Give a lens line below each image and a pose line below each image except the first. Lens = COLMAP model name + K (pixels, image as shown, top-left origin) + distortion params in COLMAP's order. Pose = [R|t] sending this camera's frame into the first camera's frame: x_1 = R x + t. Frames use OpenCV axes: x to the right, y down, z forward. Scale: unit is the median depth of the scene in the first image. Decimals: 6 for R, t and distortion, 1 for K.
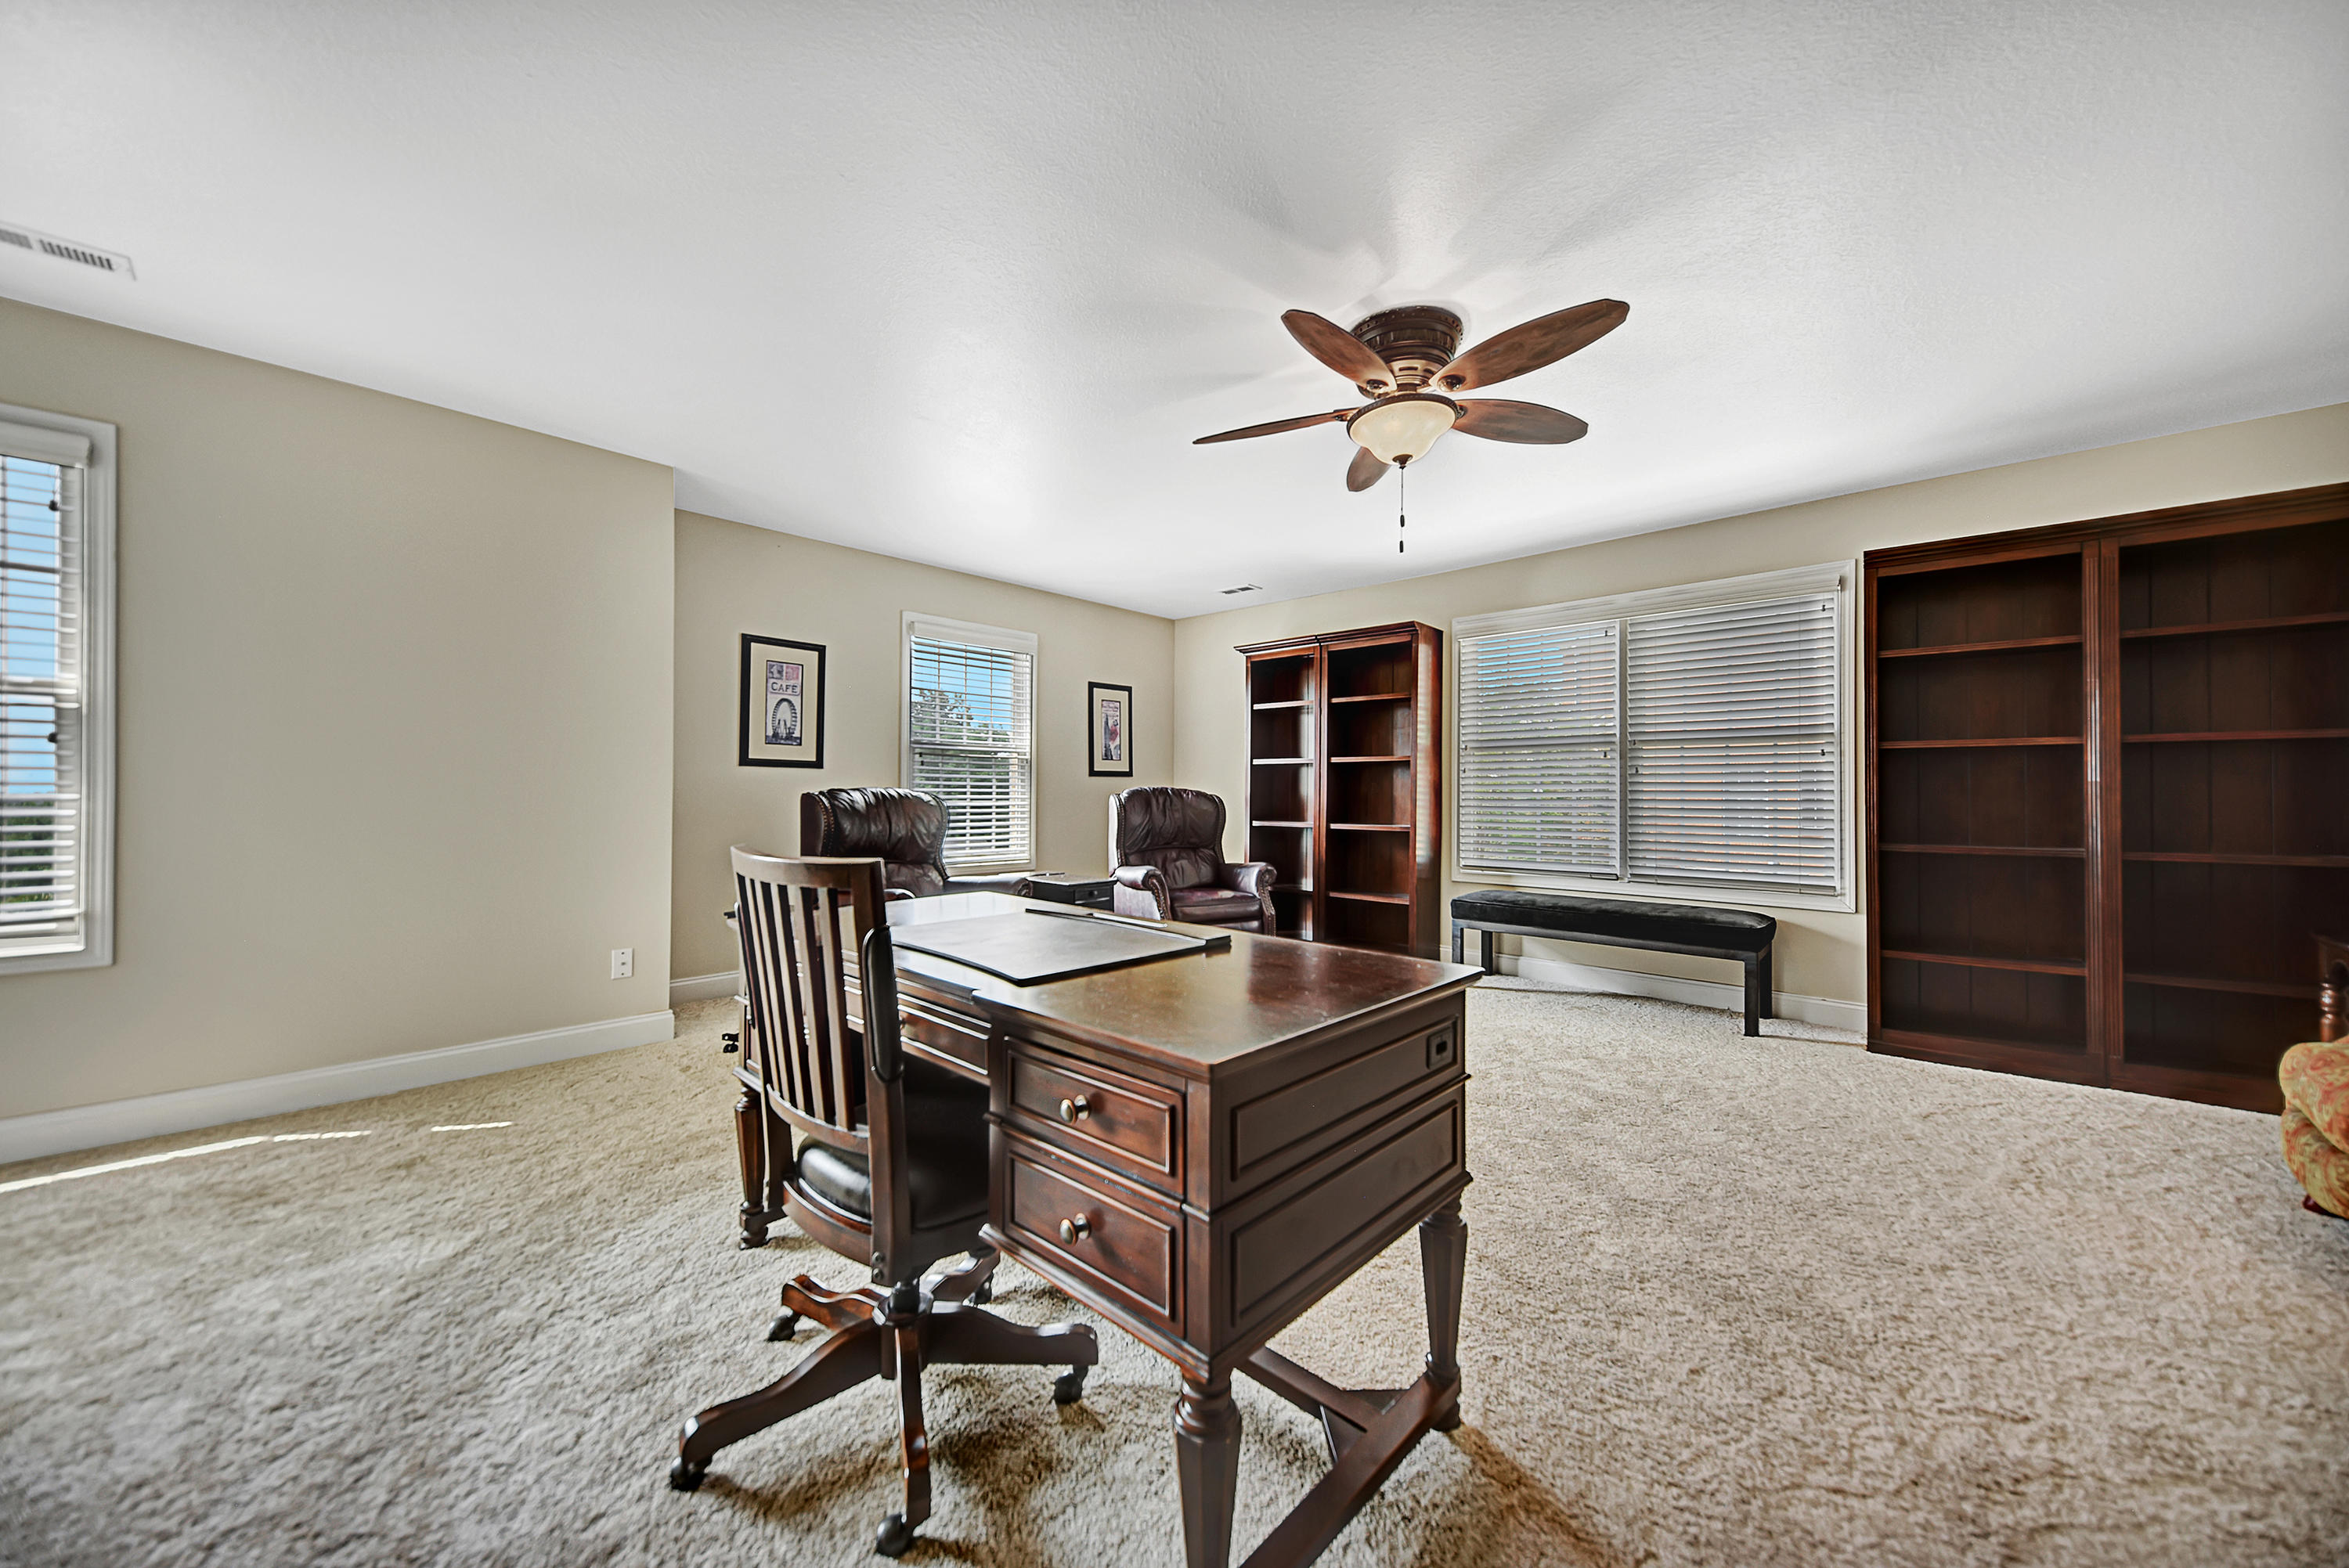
lens RADIAL K [[828.2, 0, 1198.2], [0, 828.2, 789.5], [0, 0, 1]] dist [0.002678, 0.000092]
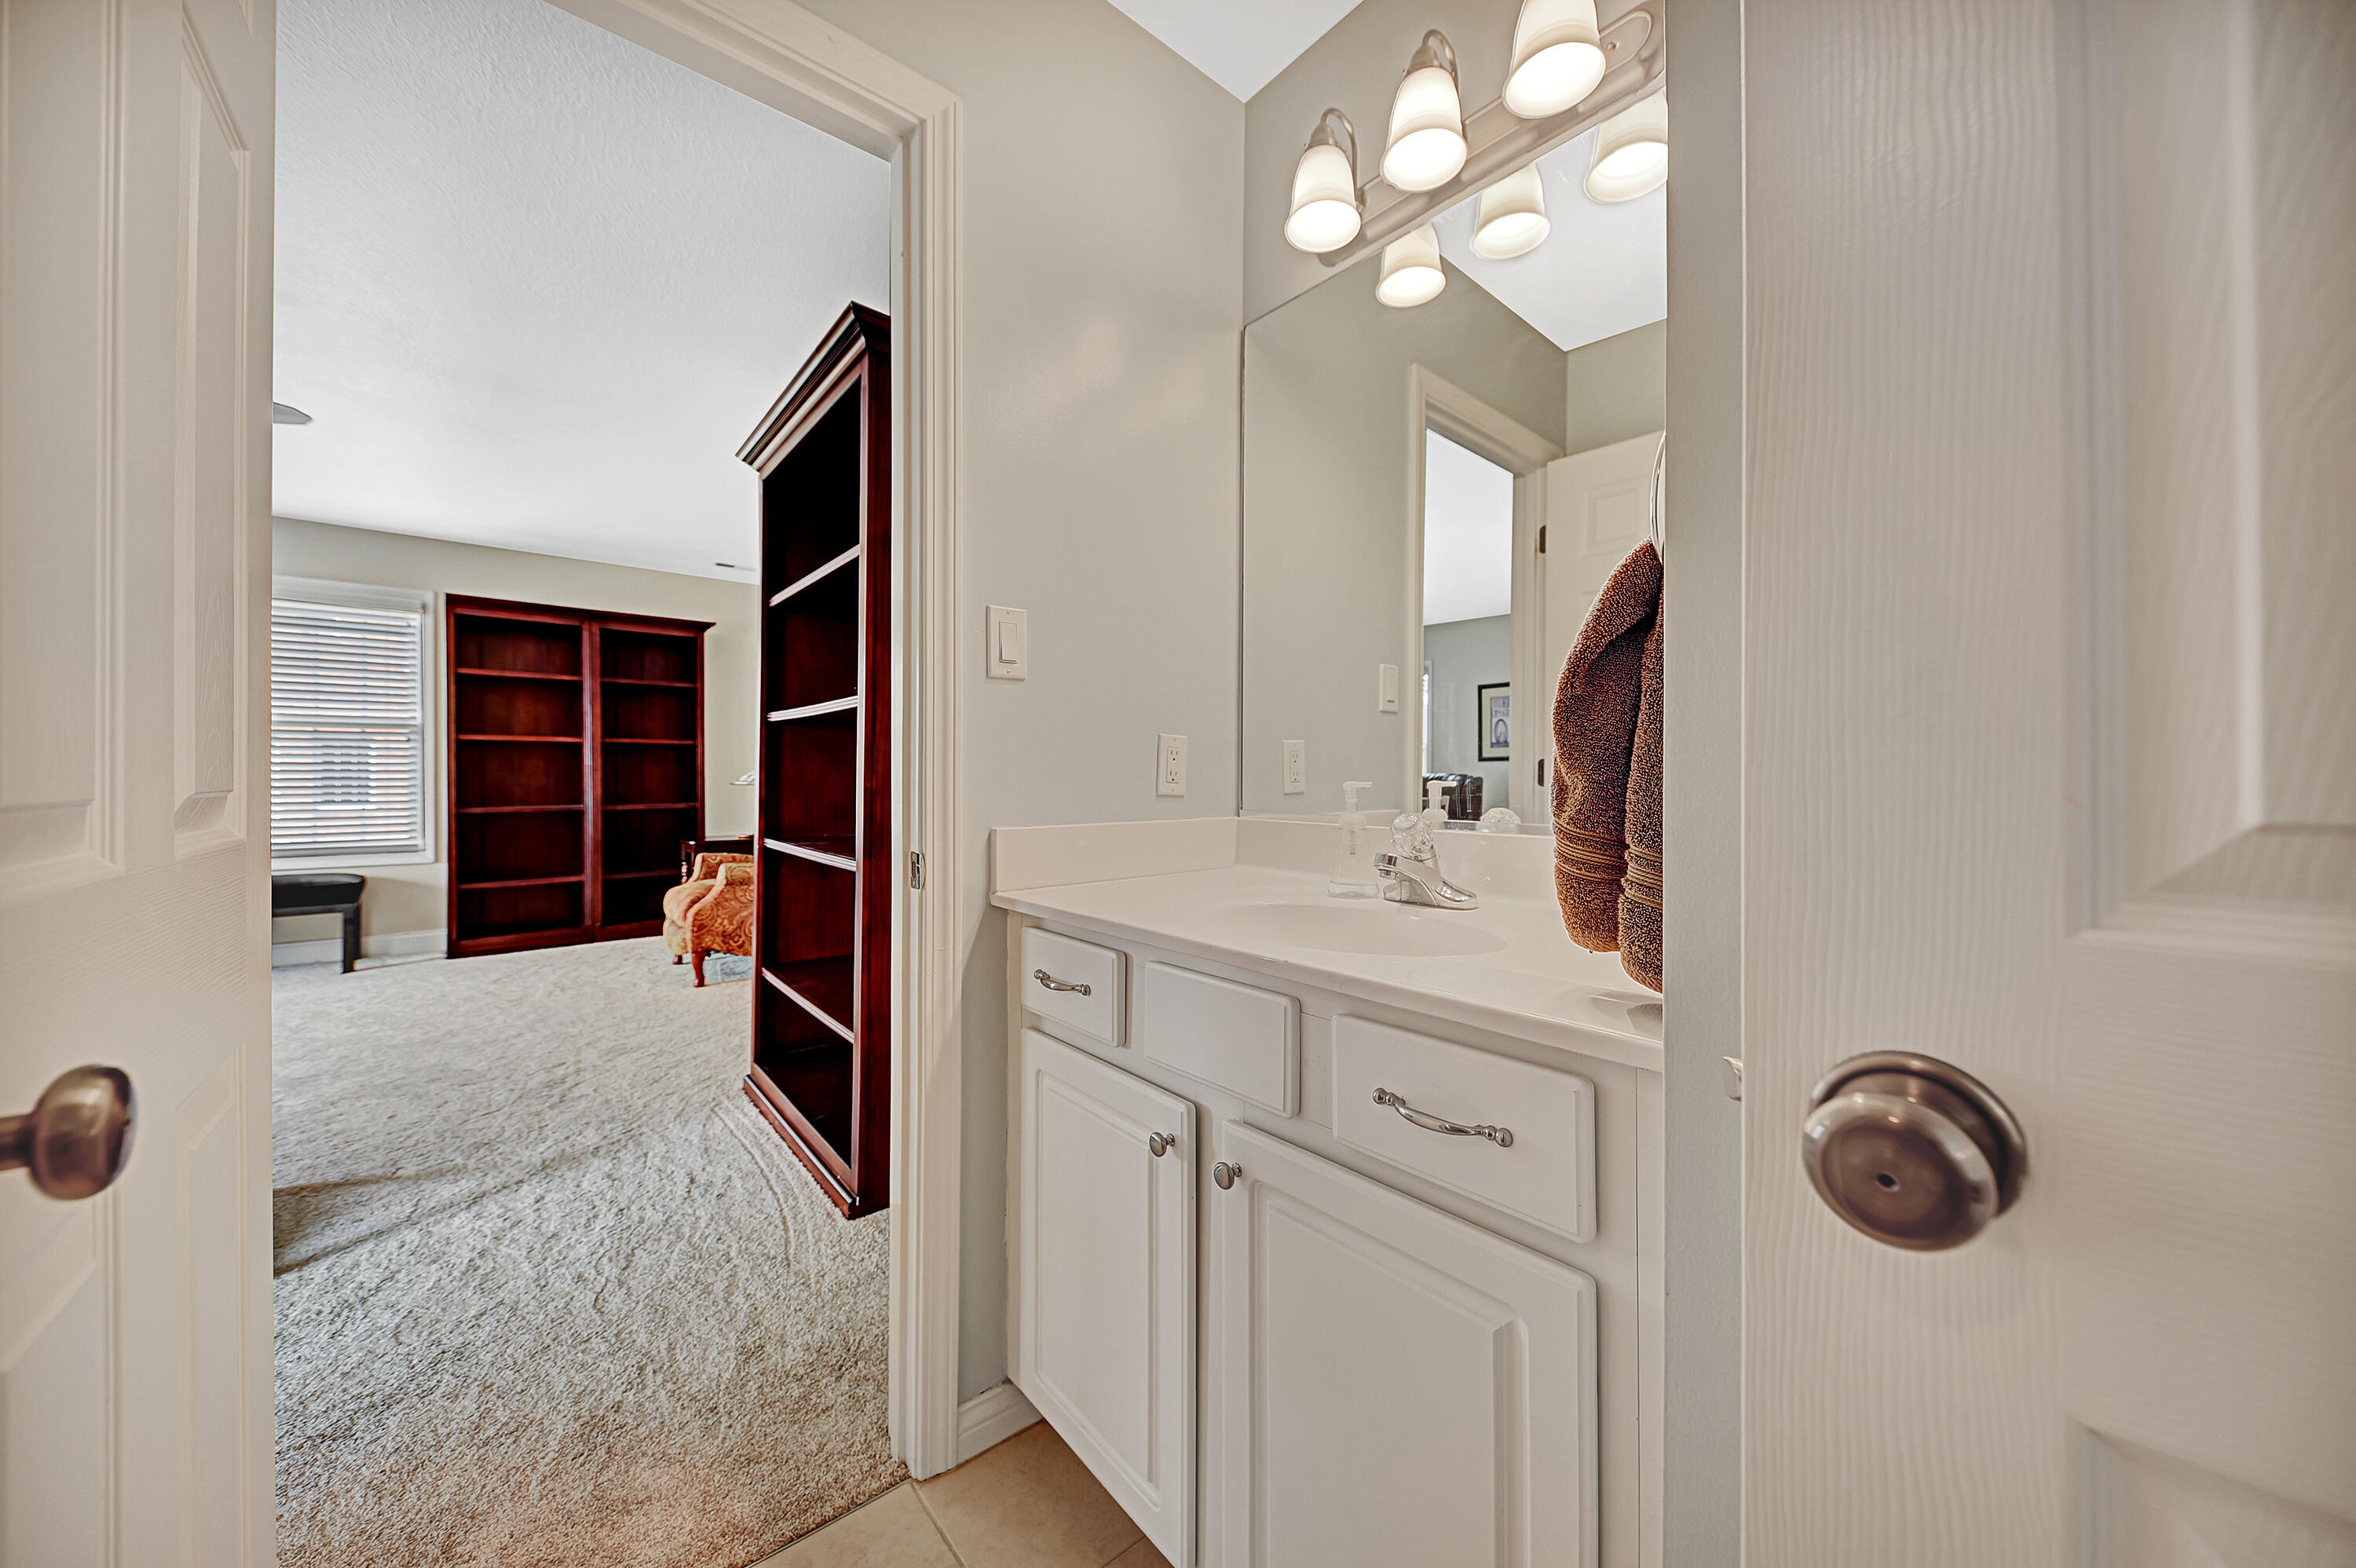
lens RADIAL K [[830.6, 0, 1195.8], [0, 830.6, 779.6], [0, 0, 1]] dist [0.002678, 0.000092]
pose [[0.111879, -0.006353, 0.993702, -0.440567], [-0.010693, 0.999914, 0.007597, -0.006674], [-0.993664, -0.011475, 0.111801, -0.395174]]
